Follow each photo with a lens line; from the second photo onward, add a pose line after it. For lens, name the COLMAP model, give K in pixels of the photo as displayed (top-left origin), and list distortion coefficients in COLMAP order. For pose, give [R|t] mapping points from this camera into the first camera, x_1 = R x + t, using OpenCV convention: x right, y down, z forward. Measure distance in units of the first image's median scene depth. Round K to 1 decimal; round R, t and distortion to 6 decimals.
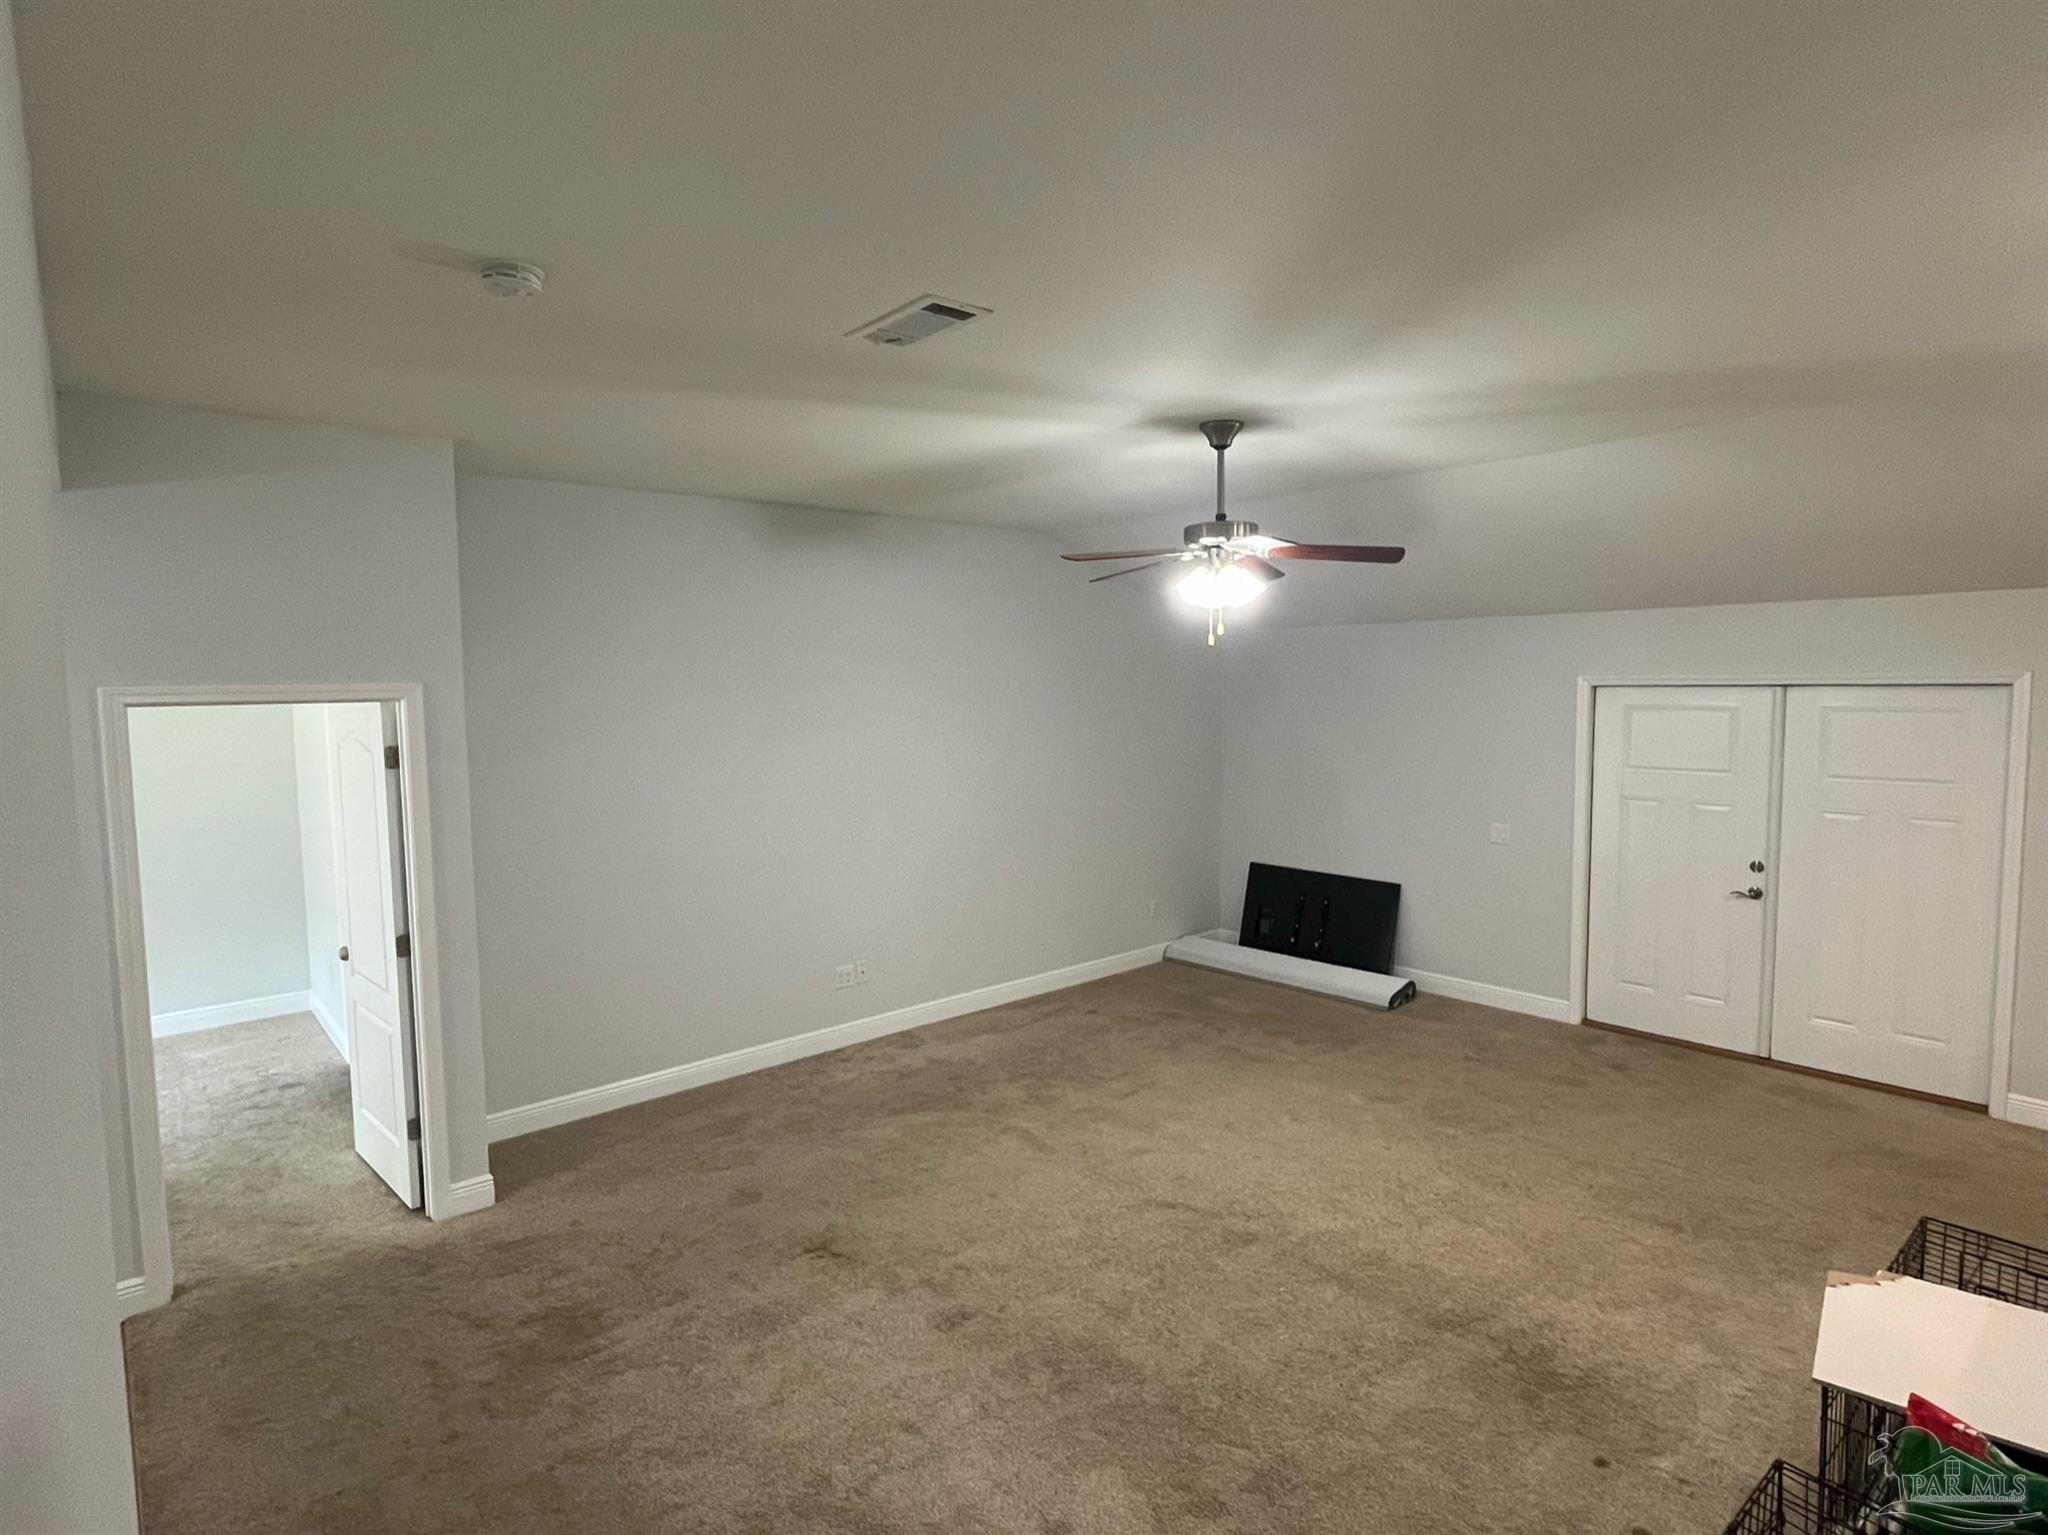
lens RADIAL K [[1084.3, 0, 1021.2], [0, 1084.3, 769.3], [0, 0, 1]] dist [-0.004387, 0.001080]
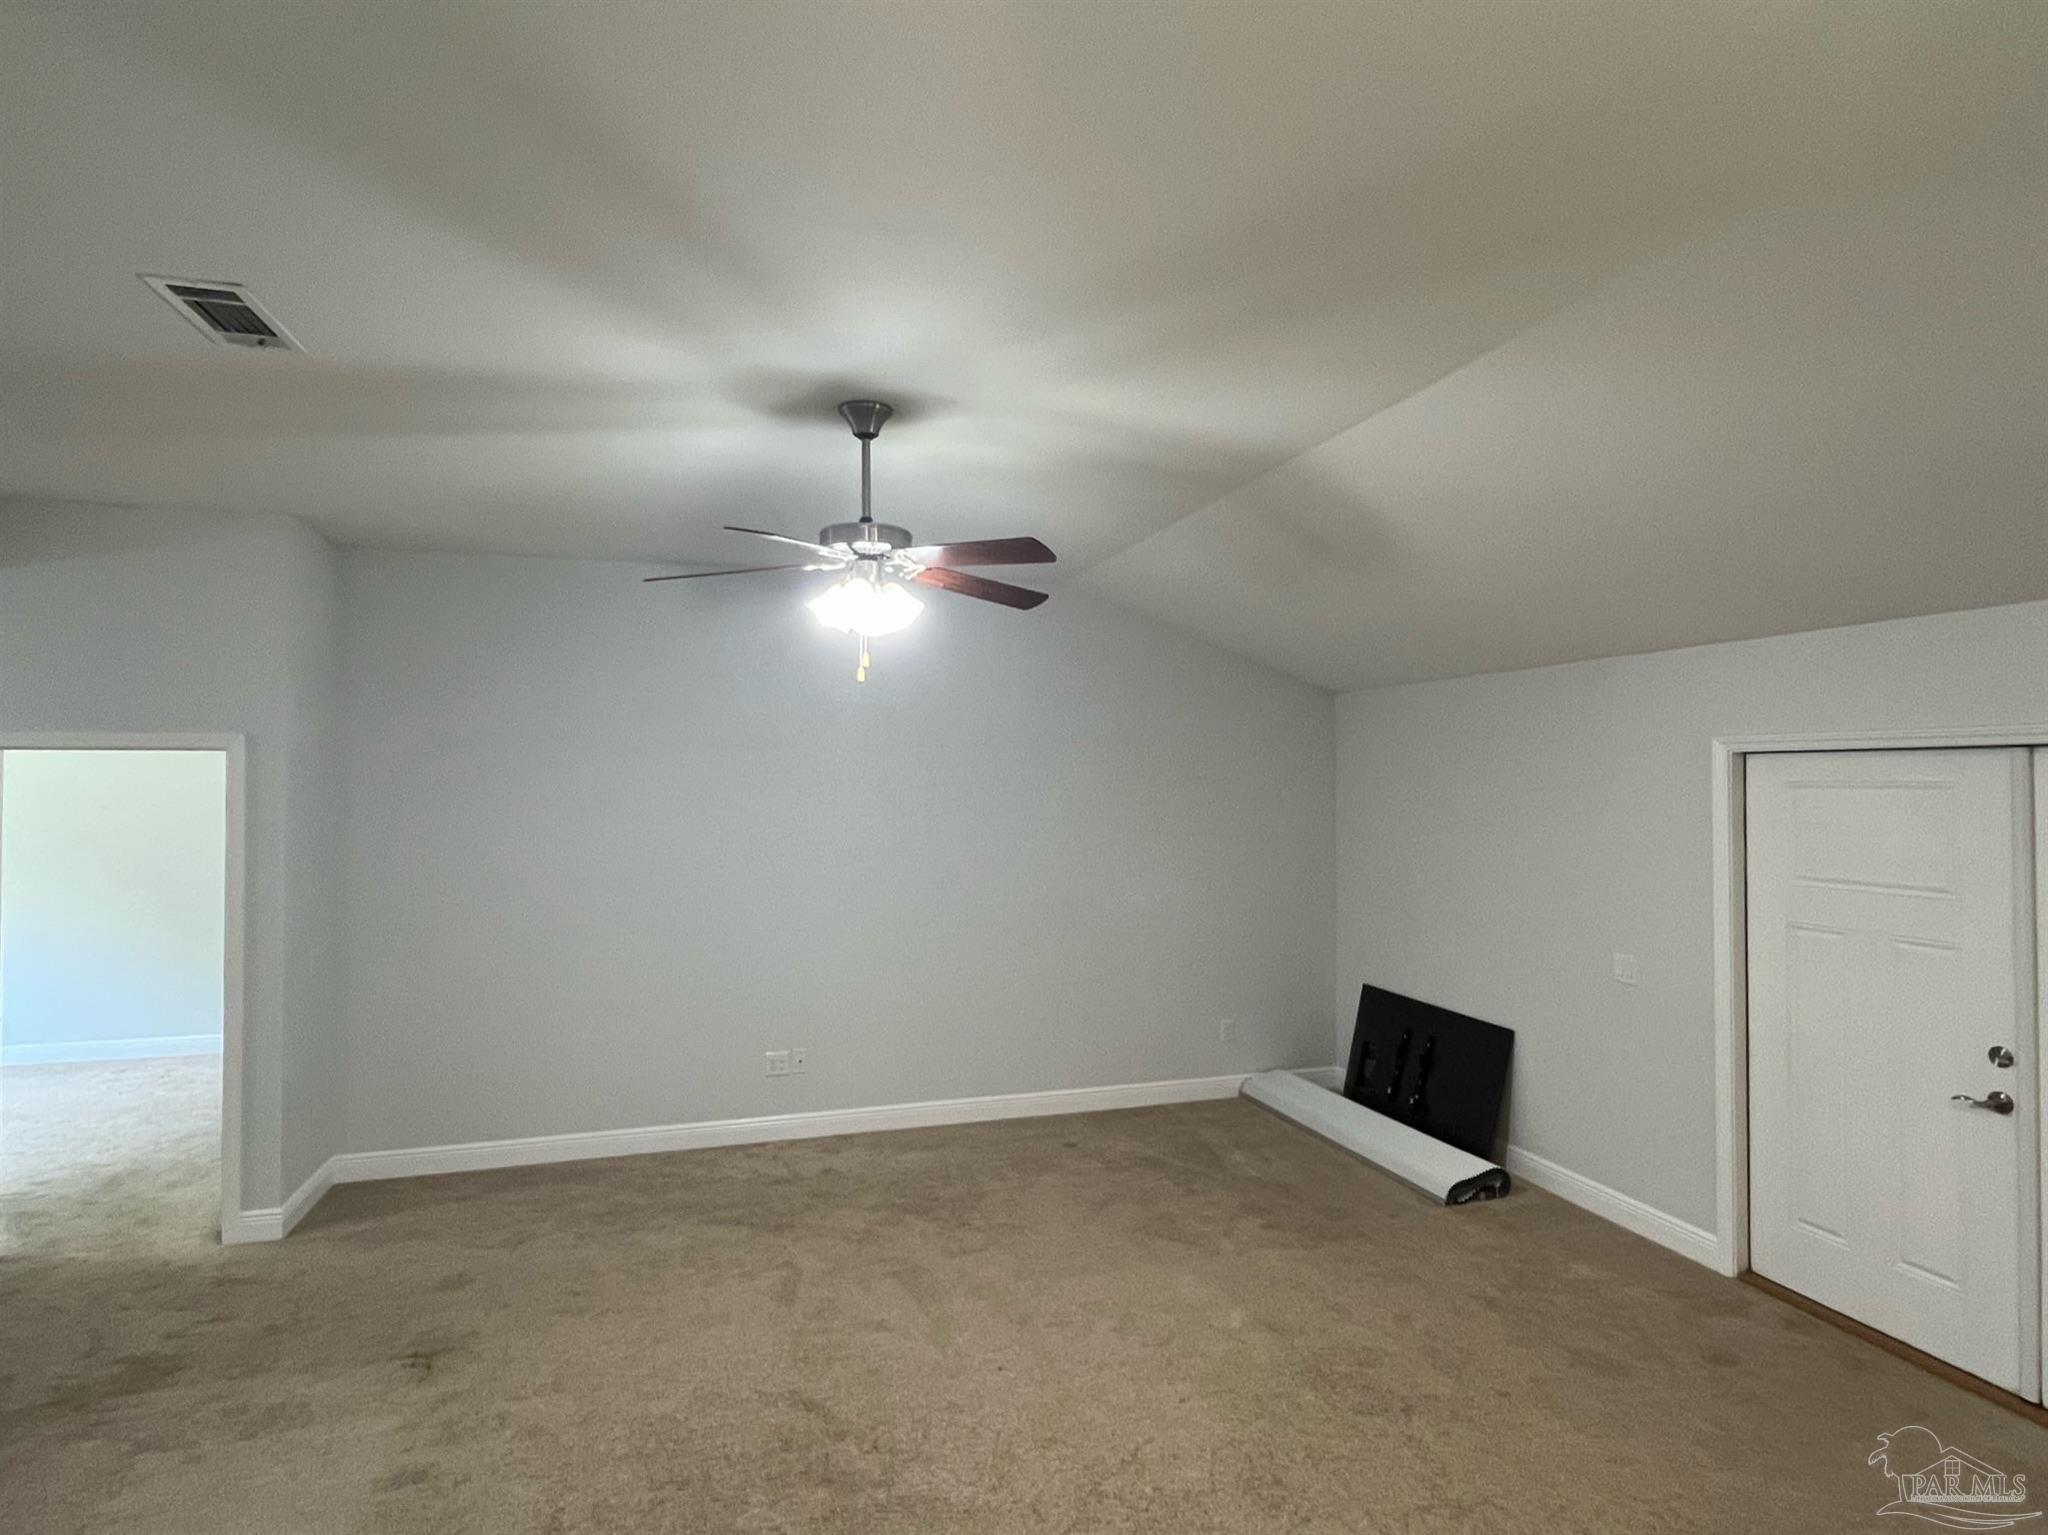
lens RADIAL K [[1084.3, 0, 1015.7], [0, 1084.3, 766.8], [0, 0, 1]] dist [-0.004387, 0.001080]
pose [[0.910062, 0.006823, -0.414415, 0.570626], [-0.044205, 0.995759, -0.080680, 0.006347], [0.412108, 0.091743, 0.906505, 0.312132]]
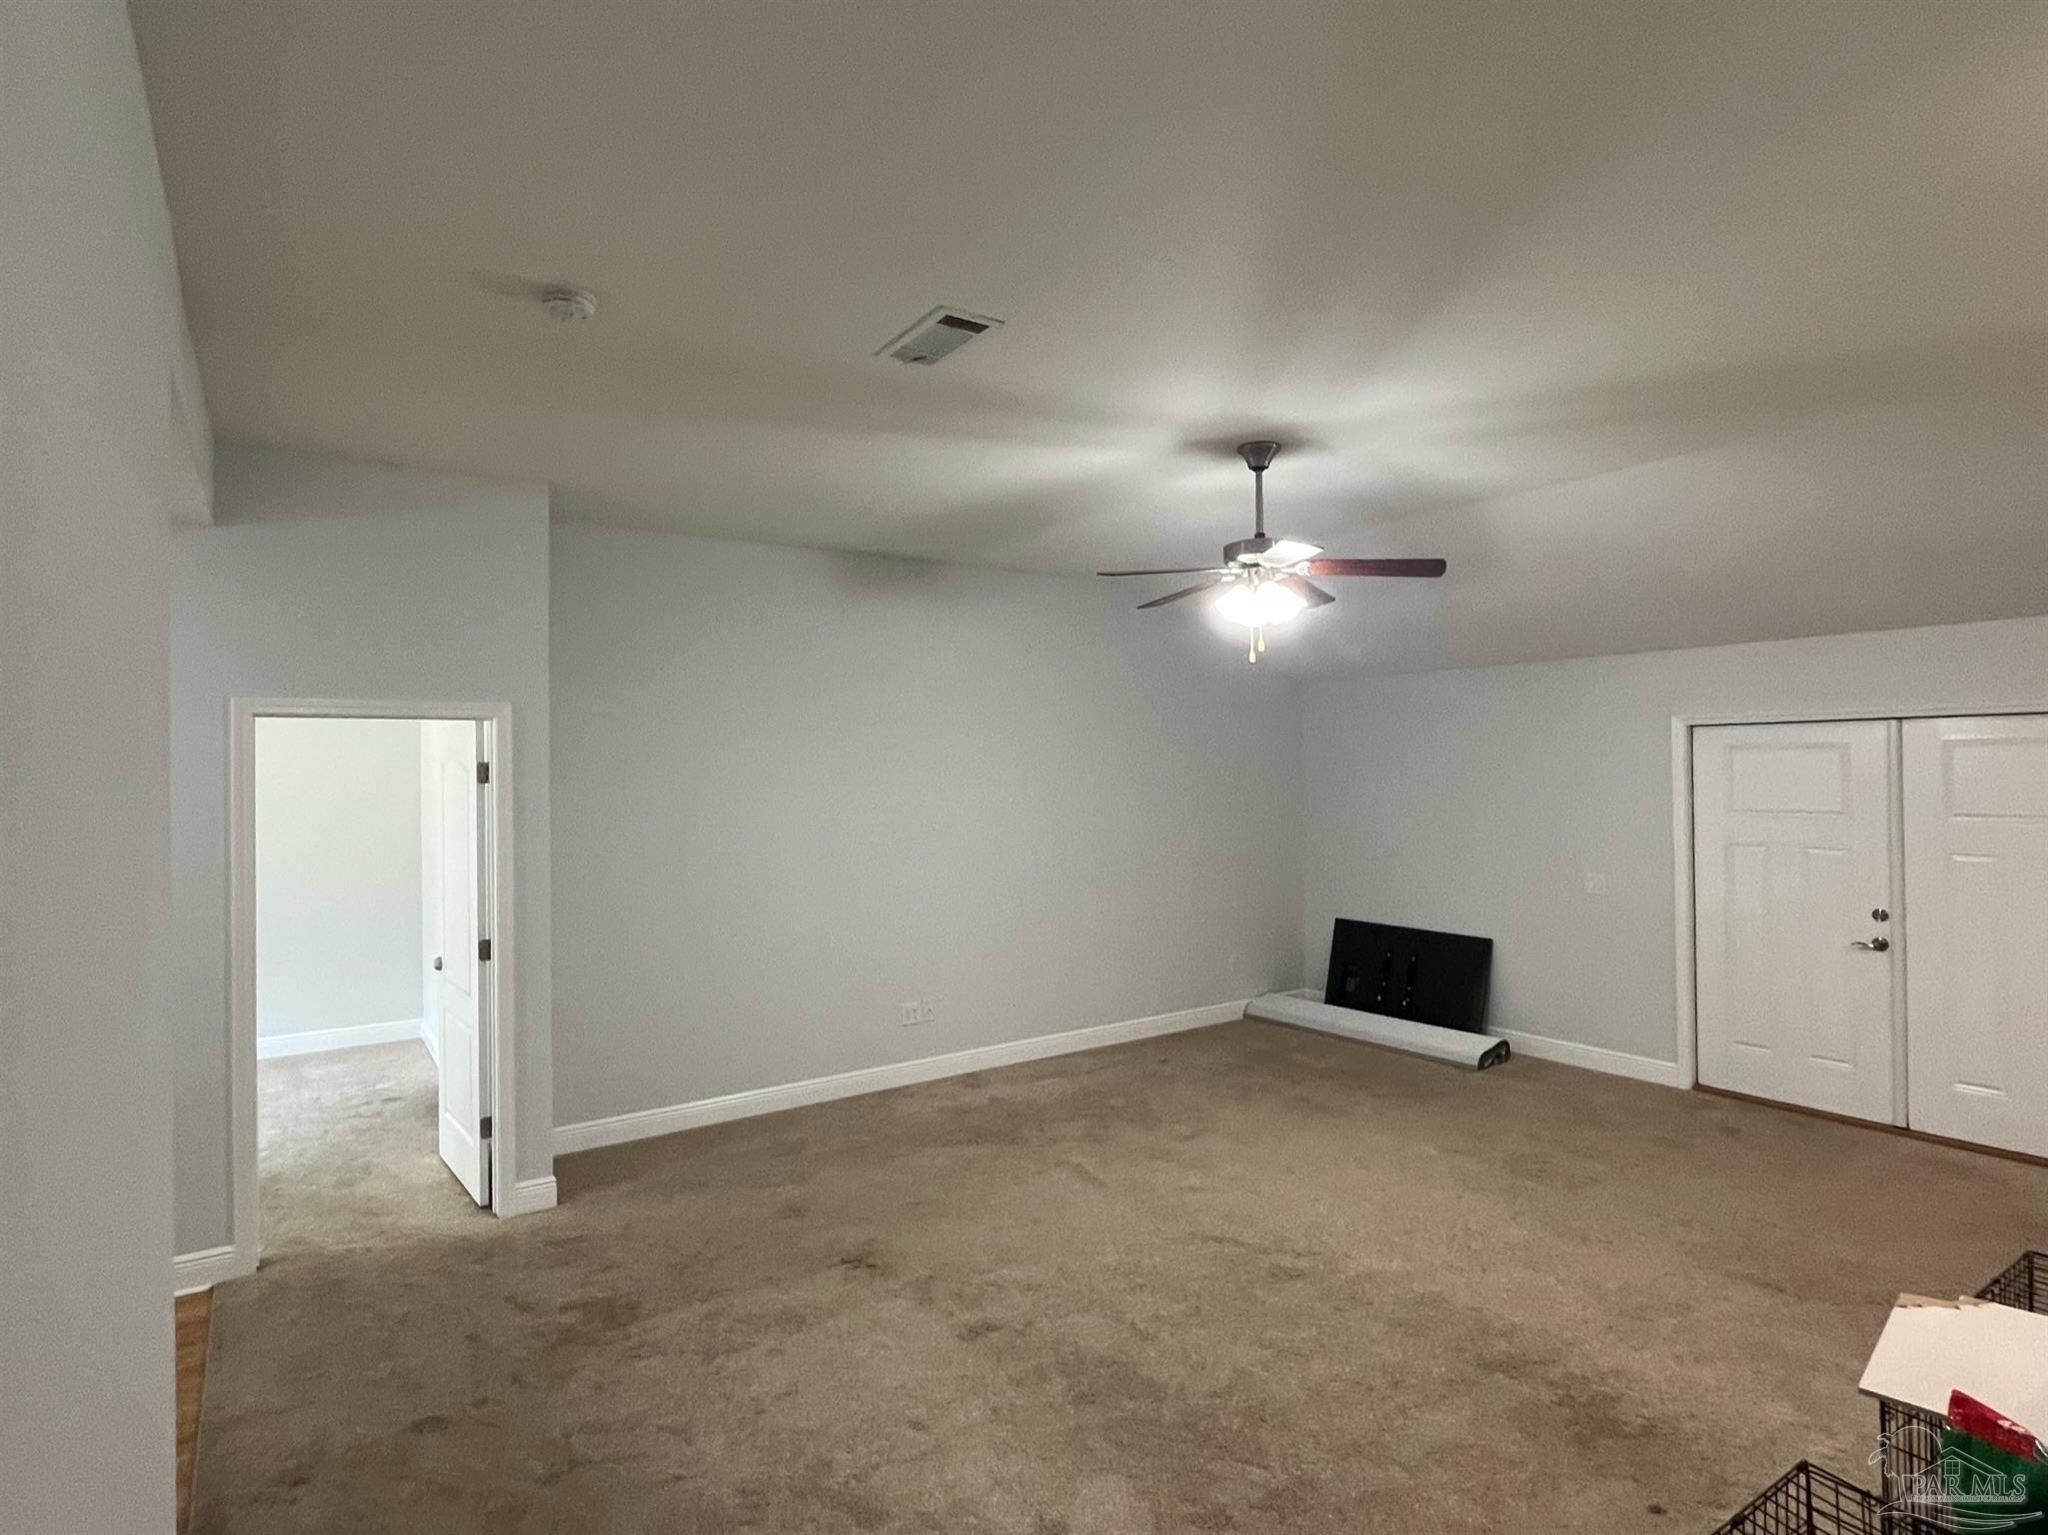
lens RADIAL K [[1084.3, 0, 1013.1], [0, 1084.3, 764.5], [0, 0, 1]] dist [-0.004387, 0.001080]
pose [[0.993383, 0.001100, -0.114847, 0.065868], [-0.010999, 0.996269, -0.085595, 0.064241], [0.114325, 0.086291, 0.989689, -0.011715]]
